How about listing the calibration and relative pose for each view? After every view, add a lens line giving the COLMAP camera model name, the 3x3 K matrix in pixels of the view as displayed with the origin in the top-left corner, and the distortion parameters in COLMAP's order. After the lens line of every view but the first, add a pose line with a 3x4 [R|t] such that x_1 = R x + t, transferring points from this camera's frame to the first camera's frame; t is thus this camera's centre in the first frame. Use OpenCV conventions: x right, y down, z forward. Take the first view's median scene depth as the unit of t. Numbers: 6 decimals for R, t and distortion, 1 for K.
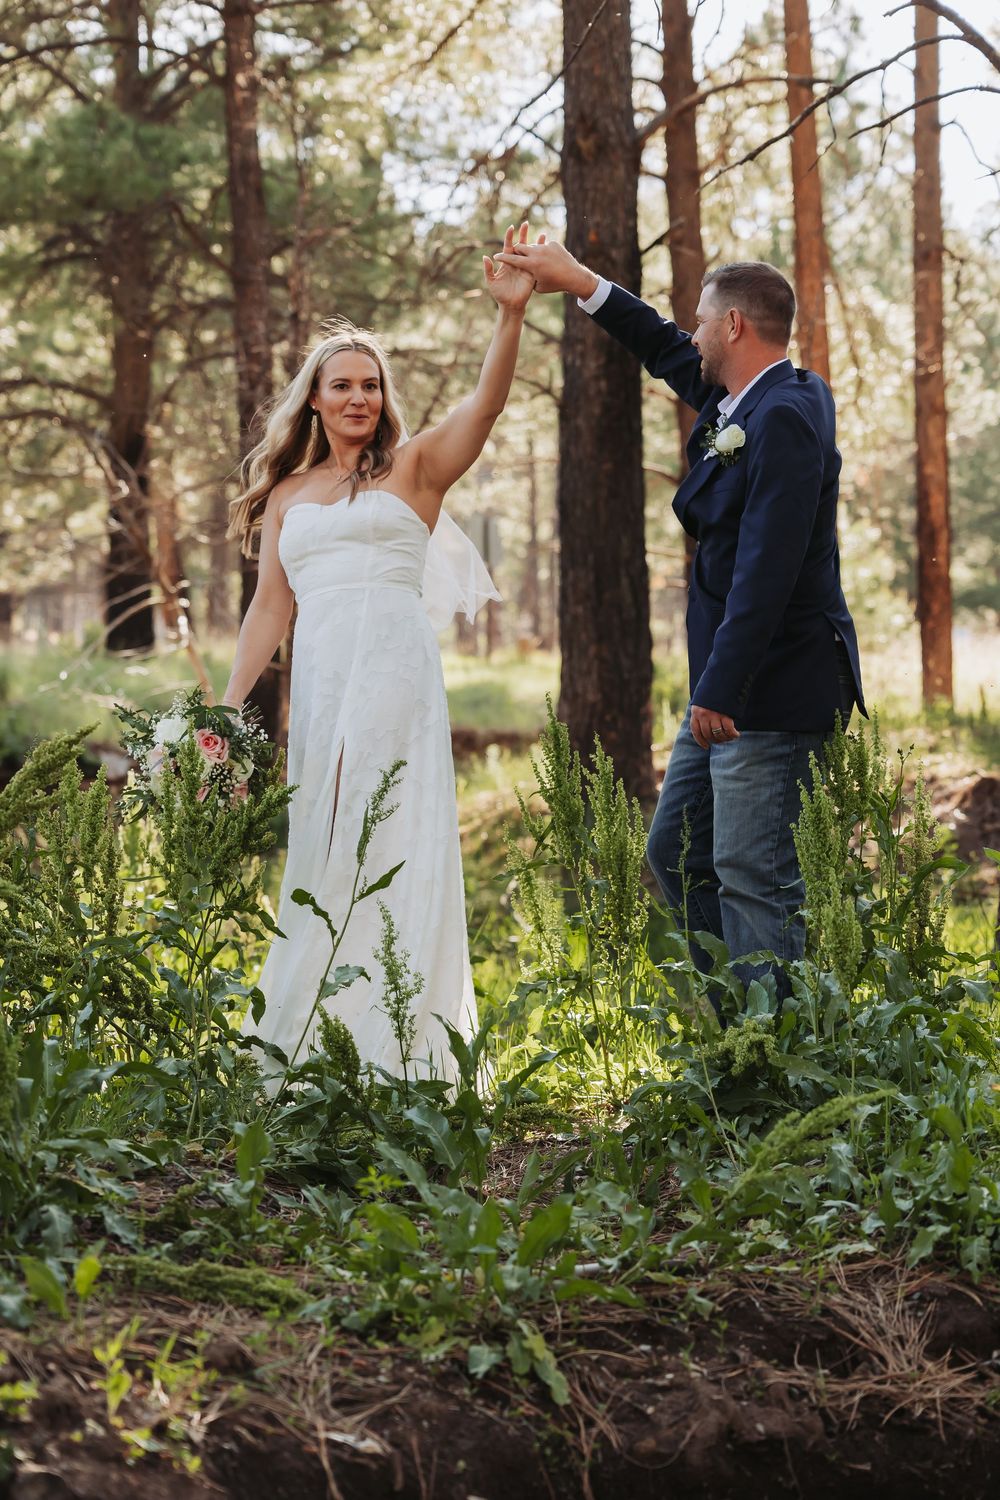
lens RADIAL K [[4164.5, 0, 500.0], [0, 4164.5, 750.0], [0, 0, 1]] dist [-0.170659, -0.608304]
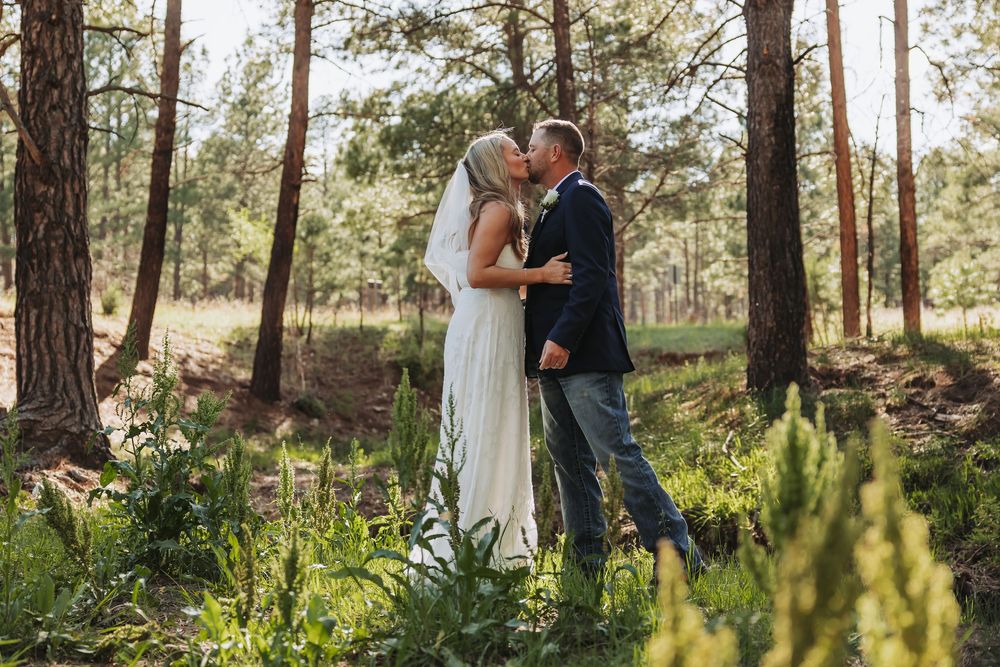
lens RADIAL K [[1383.9, 0, 495.4], [0, 1383.9, 322.4], [0, 0, 1]] dist [0.007133, 0.034227]
pose [[0.992315, -0.020617, -0.122004, -0.030991], [0.016573, 0.999282, -0.034066, 0.005858], [0.122619, 0.031783, 0.991945, 0.672256]]
